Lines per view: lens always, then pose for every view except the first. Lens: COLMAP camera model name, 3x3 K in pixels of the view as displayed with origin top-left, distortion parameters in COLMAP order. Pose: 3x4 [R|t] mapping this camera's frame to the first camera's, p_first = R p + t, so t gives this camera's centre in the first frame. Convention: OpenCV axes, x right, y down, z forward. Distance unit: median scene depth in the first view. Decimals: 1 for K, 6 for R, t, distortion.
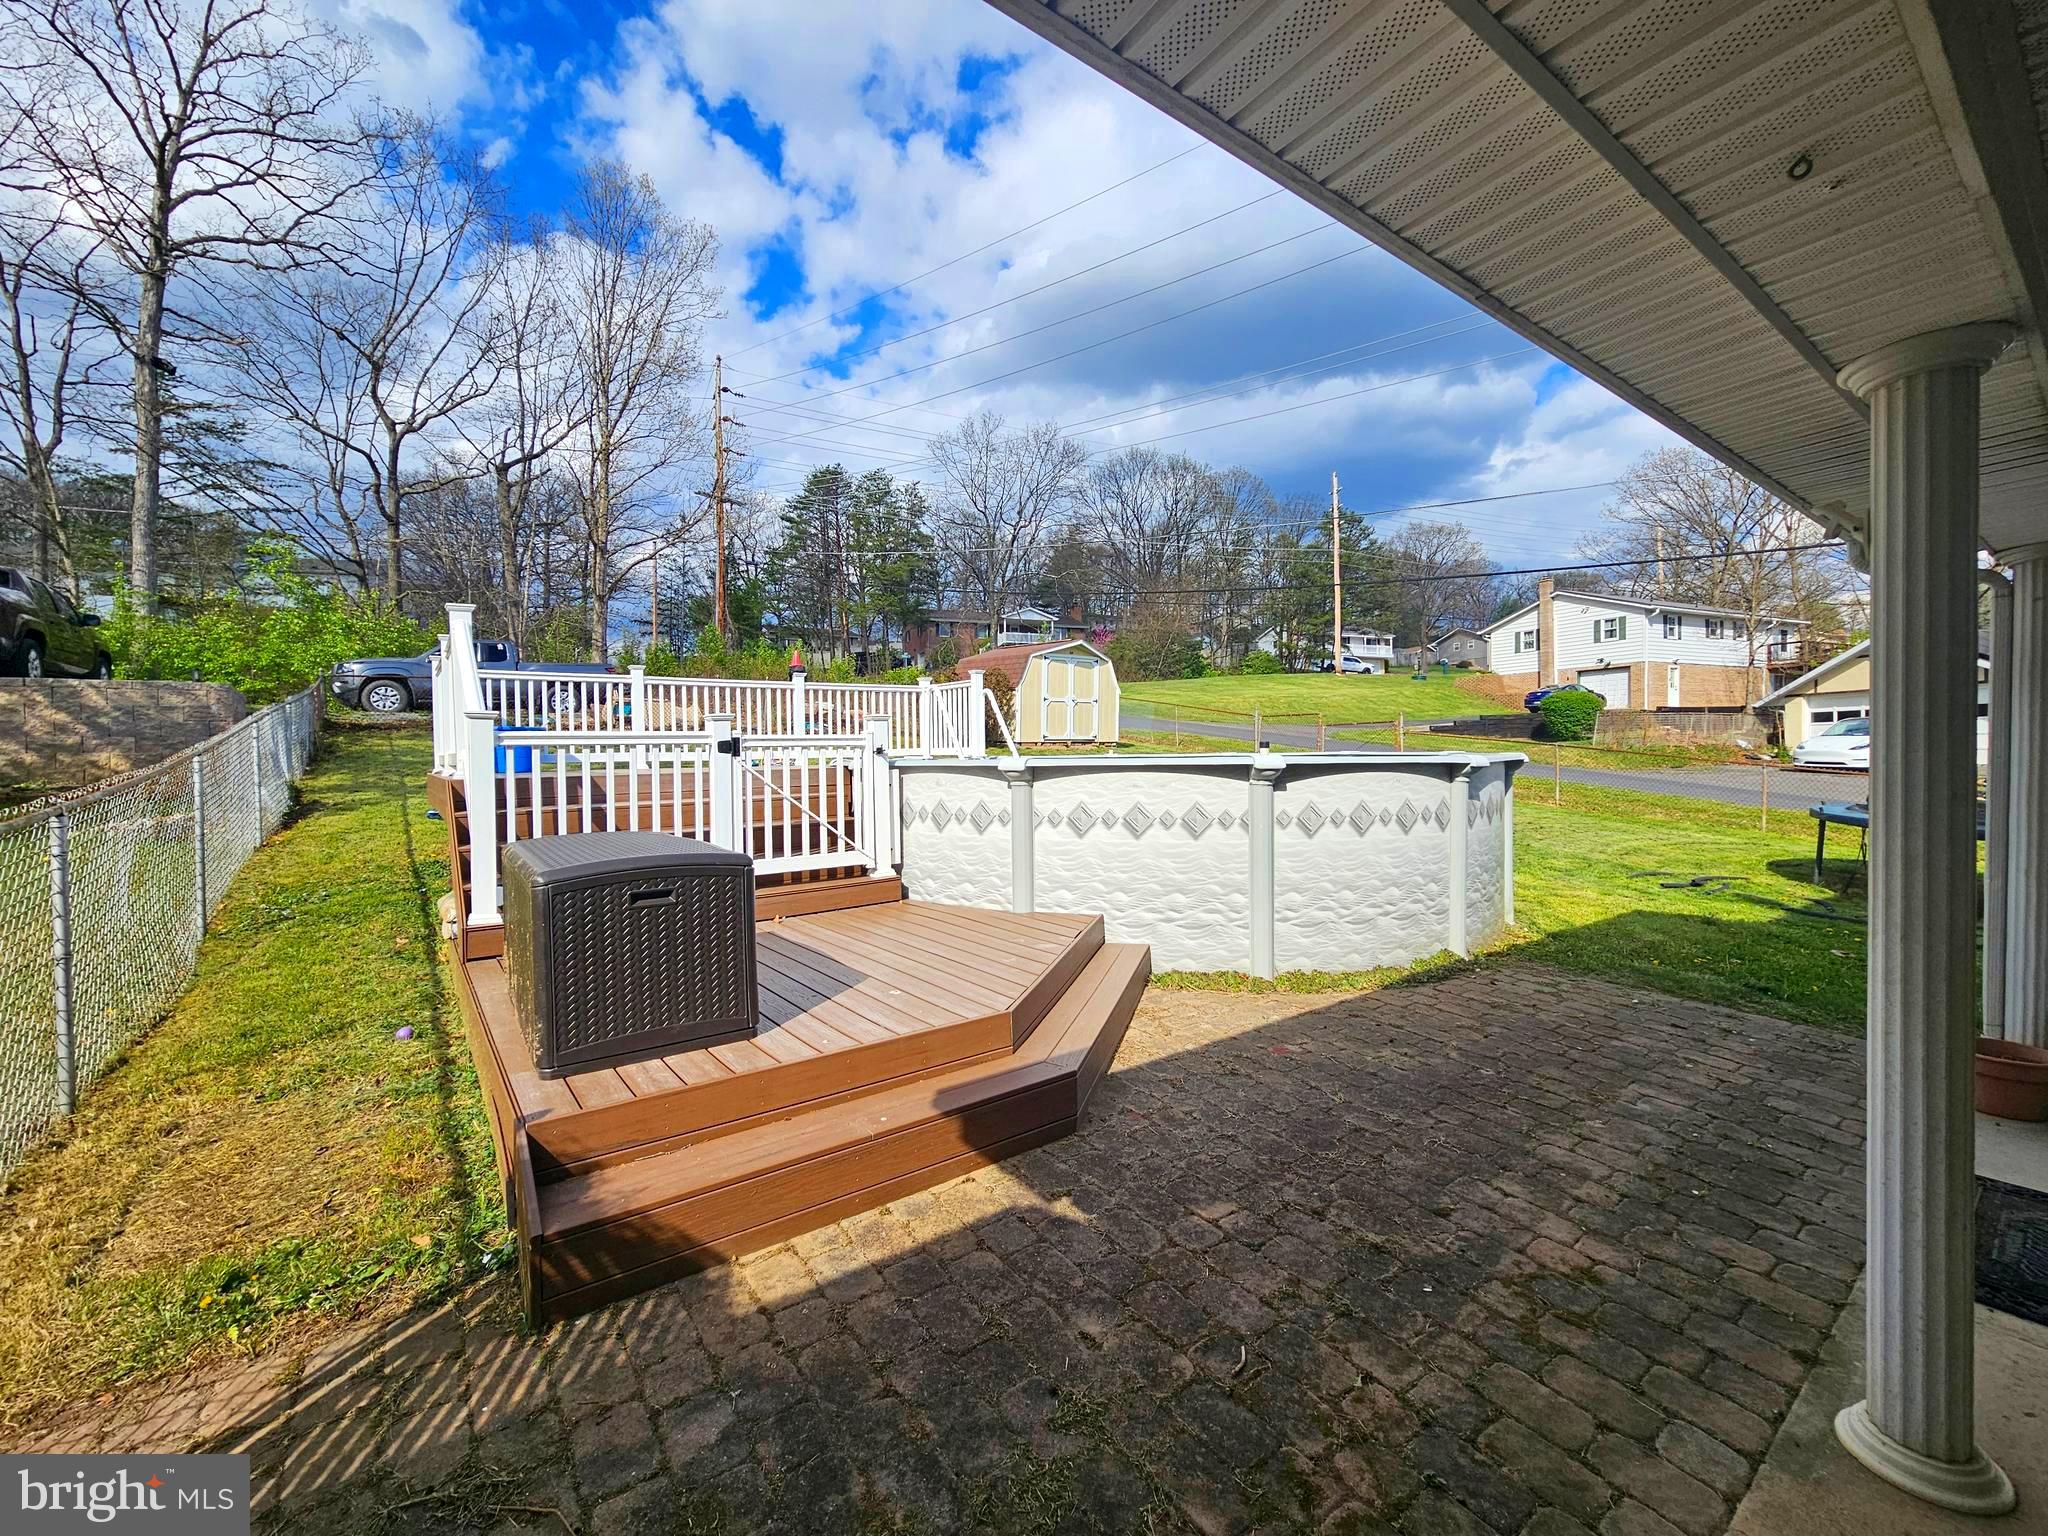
lens RADIAL K [[835.6, 0, 1024.1], [0, 835.6, 771.8], [0, 0, 1]] dist [-0.004007, 0.000297]
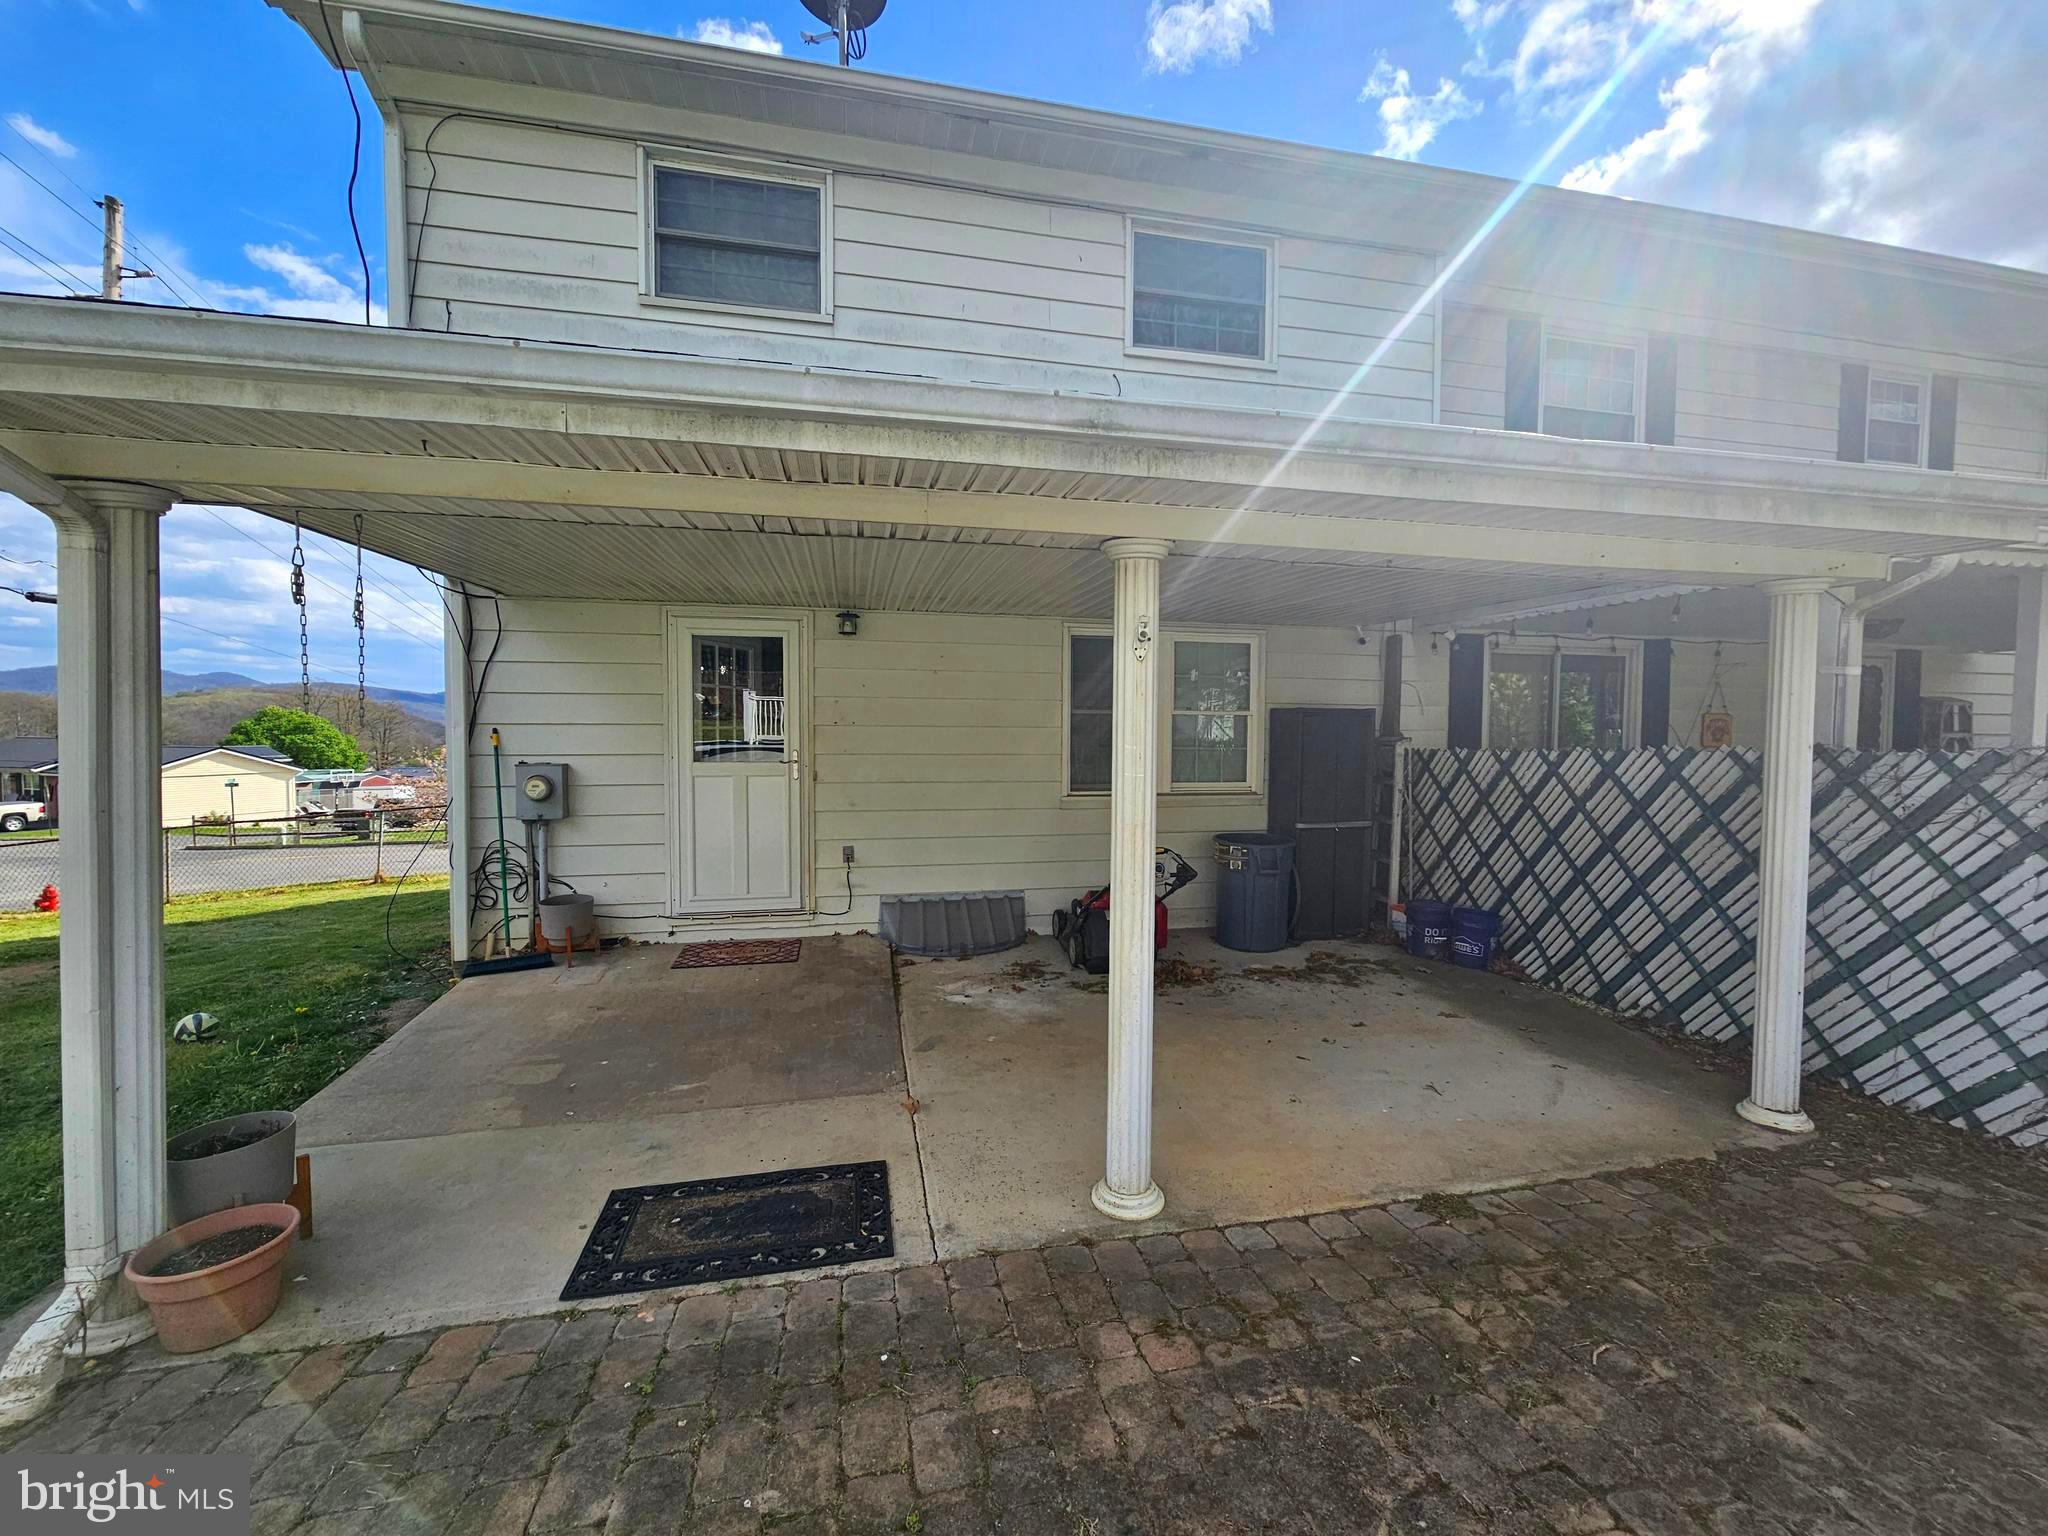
lens RADIAL K [[835.6, 0, 1027.1], [0, 835.6, 768.9], [0, 0, 1]] dist [-0.004007, 0.000297]
pose [[-0.916158, 0.001923, 0.400813, 0.413177], [0.019743, 0.998991, 0.040335, -0.088380], [-0.400331, 0.044866, -0.915271, 1.846697]]
